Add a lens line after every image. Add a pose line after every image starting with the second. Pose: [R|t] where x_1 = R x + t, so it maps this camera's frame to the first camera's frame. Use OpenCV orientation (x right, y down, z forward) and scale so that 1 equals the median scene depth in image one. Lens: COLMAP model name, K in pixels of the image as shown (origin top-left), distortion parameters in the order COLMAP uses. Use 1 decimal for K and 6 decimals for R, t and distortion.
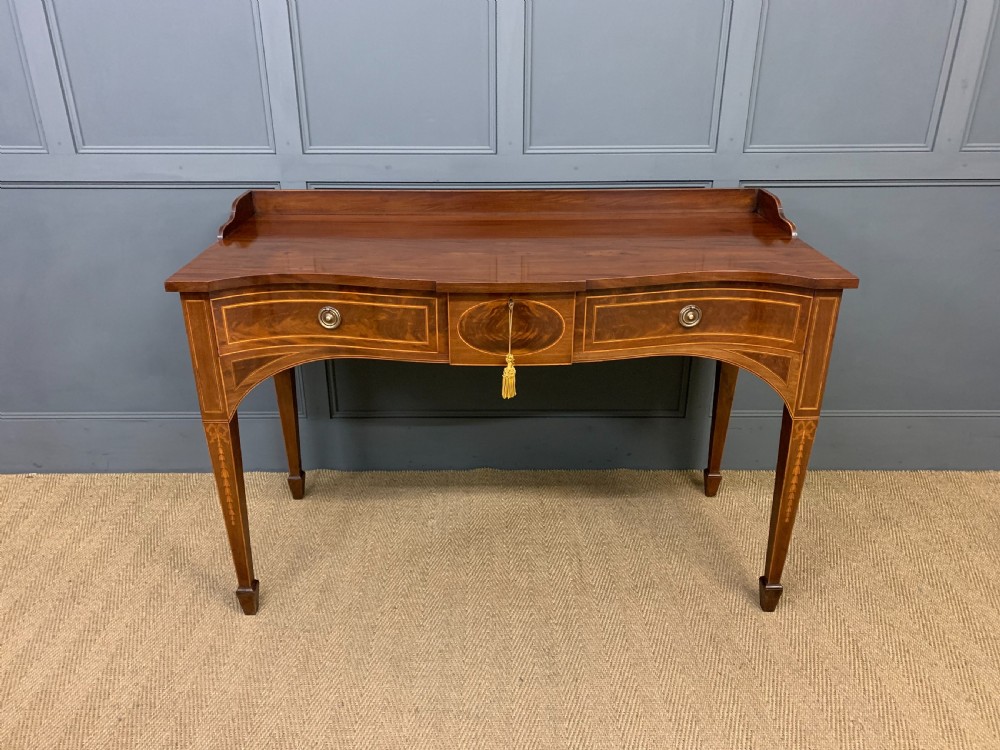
lens RADIAL K [[759.0, 0, 489.9], [0, 759.0, 372.4], [0, 0, 1]] dist [0.027854, -0.019582]
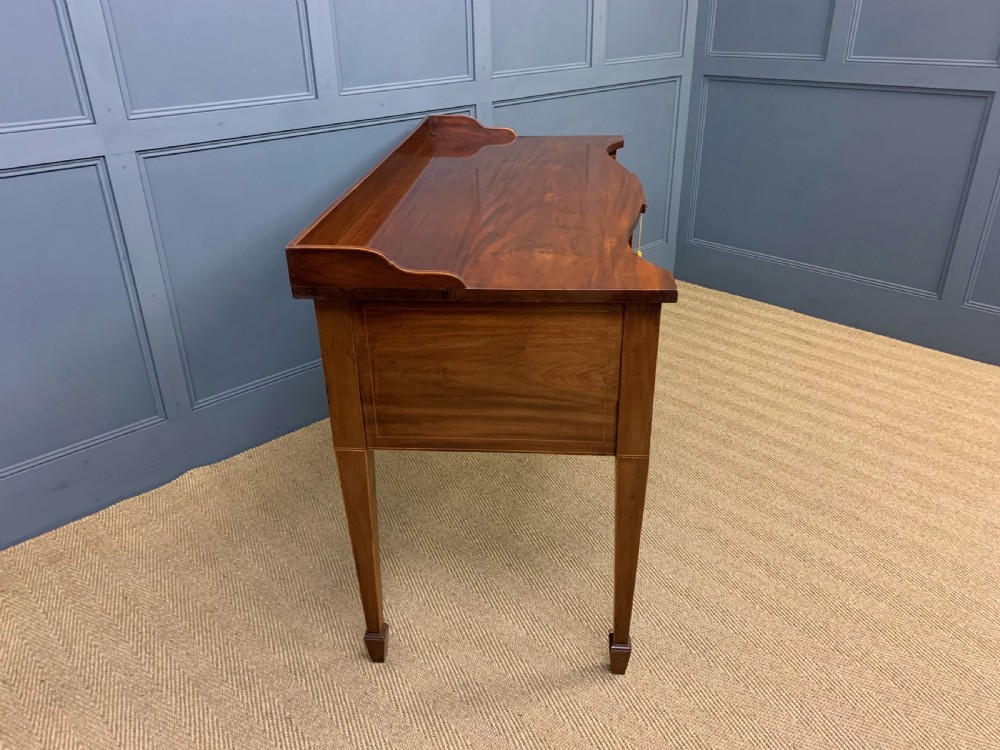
lens RADIAL K [[759.0, 0, 497.0], [0, 759.0, 377.2], [0, 0, 1]] dist [0.027854, -0.019582]
pose [[0.733621, -0.318051, 0.600536, -0.643140], [0.292361, 0.945468, 0.143580, -0.004962], [-0.613453, 0.070240, 0.786601, 0.060548]]
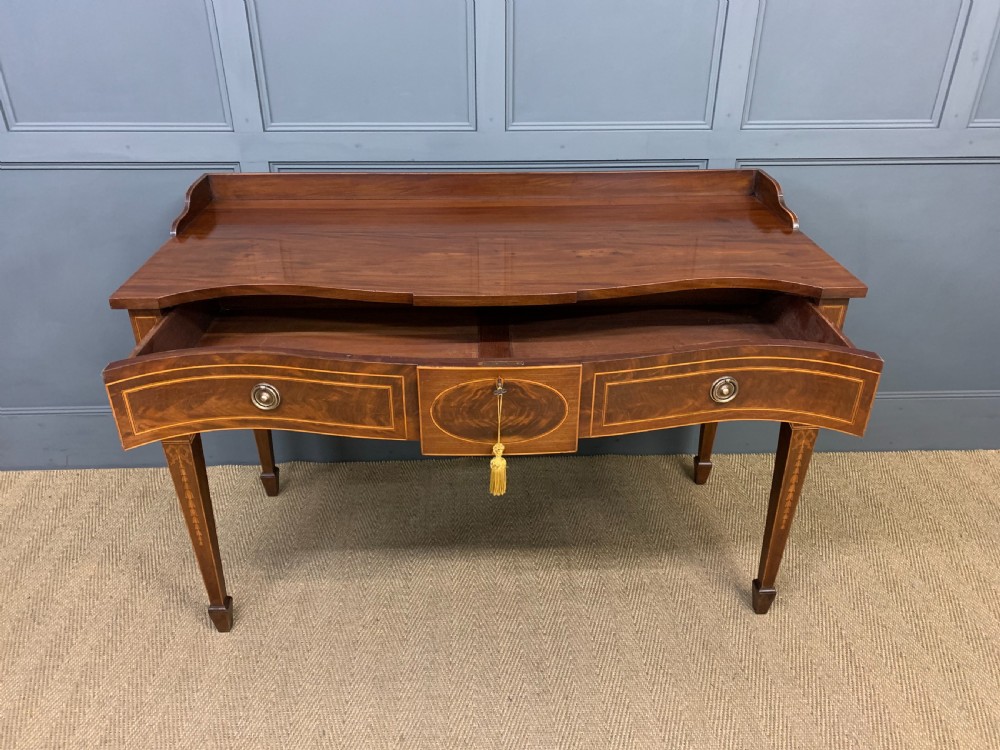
lens RADIAL K [[759.0, 0, 501.6], [0, 759.0, 367.1], [0, 0, 1]] dist [0.027854, -0.019582]
pose [[0.999110, -0.013963, 0.039814, -0.002047], [0.010713, 0.996680, 0.080713, -0.087912], [-0.040808, -0.080215, 0.995942, 0.066961]]
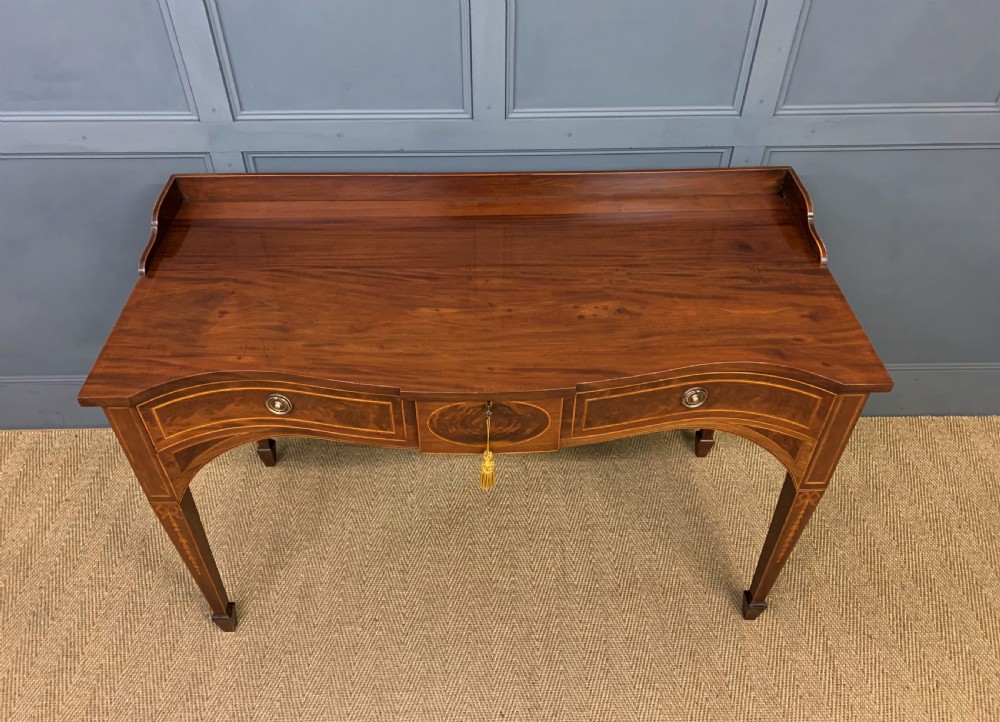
lens RADIAL K [[764.8, 0, 492.3], [0, 764.8, 333.9], [0, 0, 1]] dist [0.028611, -0.016526]
pose [[0.999809, -0.011291, 0.015975, 0.016108], [0.005751, 0.950175, 0.311663, -0.373026], [-0.018698, -0.311512, 0.950058, 0.170260]]
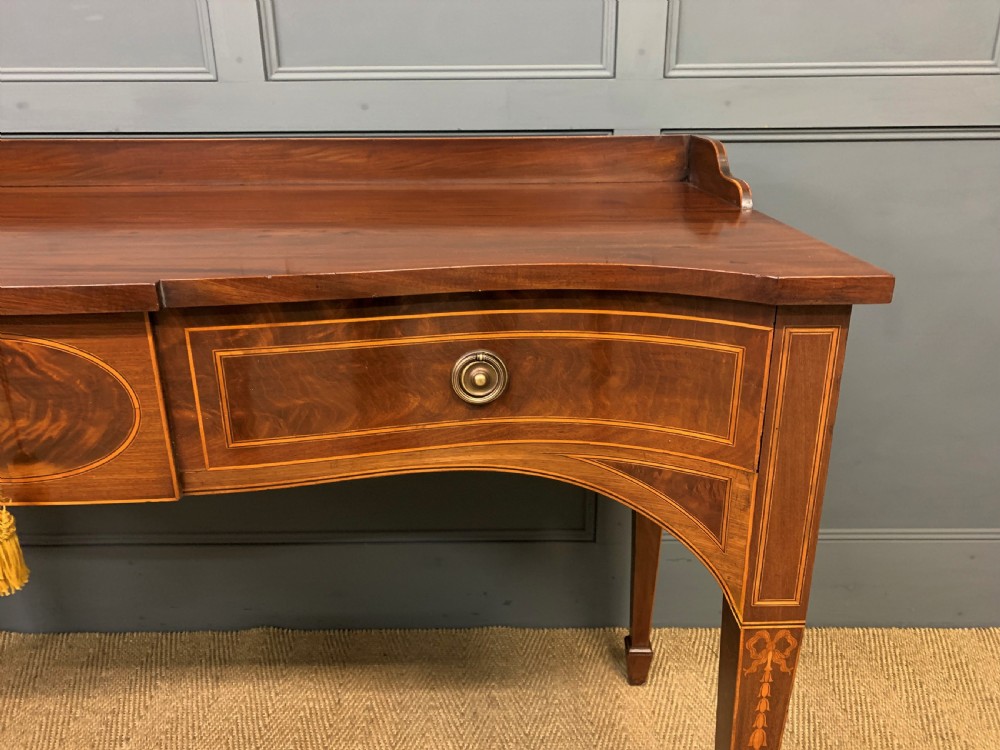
lens RADIAL K [[759.0, 0, 503.7], [0, 759.0, 376.6], [0, 0, 1]] dist [0.027854, -0.019582]
pose [[0.999991, -0.004136, -0.000851, 0.247027], [0.004074, 0.998025, -0.062690, -0.043555], [0.001109, 0.062686, 0.998033, 0.531095]]
